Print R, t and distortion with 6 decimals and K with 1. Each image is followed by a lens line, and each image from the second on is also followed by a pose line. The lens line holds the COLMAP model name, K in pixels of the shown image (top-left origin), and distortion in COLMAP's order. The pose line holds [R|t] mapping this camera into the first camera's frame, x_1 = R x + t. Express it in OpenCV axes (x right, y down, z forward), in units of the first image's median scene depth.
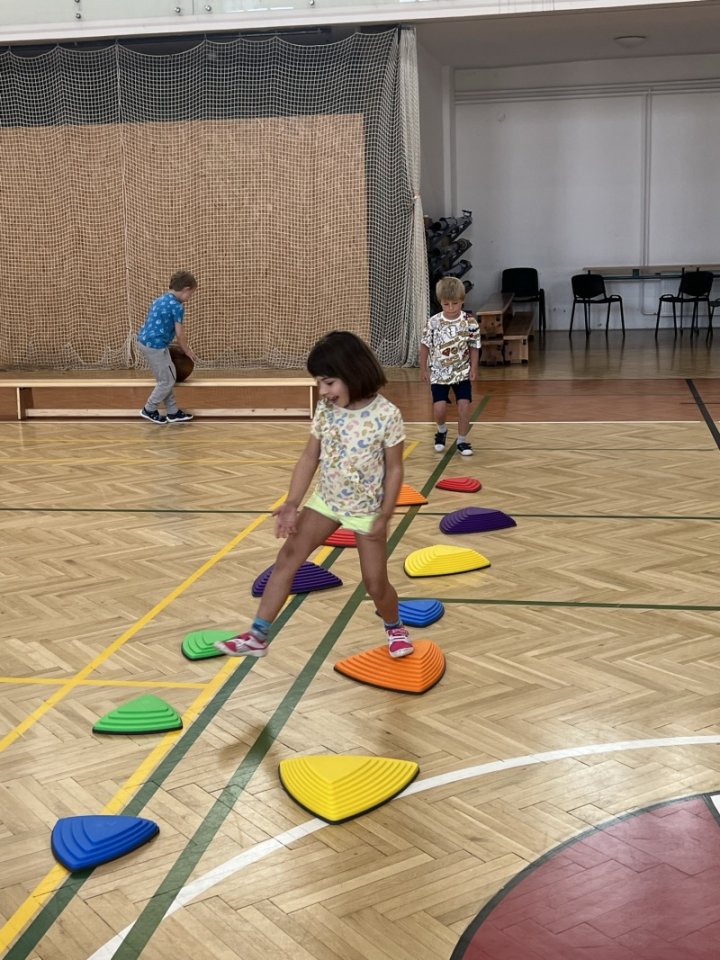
lens RADIAL K [[1307.2, 0, 360.0], [0, 1307.2, 480.0], [0, 0, 1]] dist [0.166964, 0.063967]
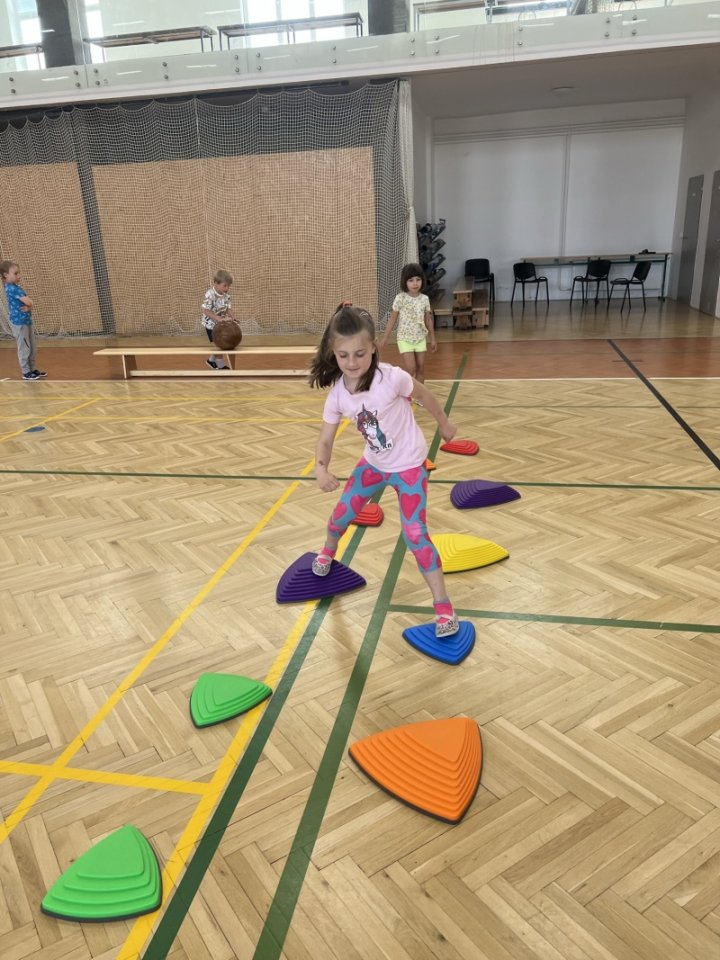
lens RADIAL K [[748.9, 0, 360.0], [0, 748.9, 480.0], [0, 0, 1]] dist [0.070744, -0.006584]
pose [[0.999845, -0.011382, -0.013453, -0.005734], [0.012953, 0.992310, 0.123097, -0.041938], [0.011949, -0.123252, 0.992303, 0.255835]]
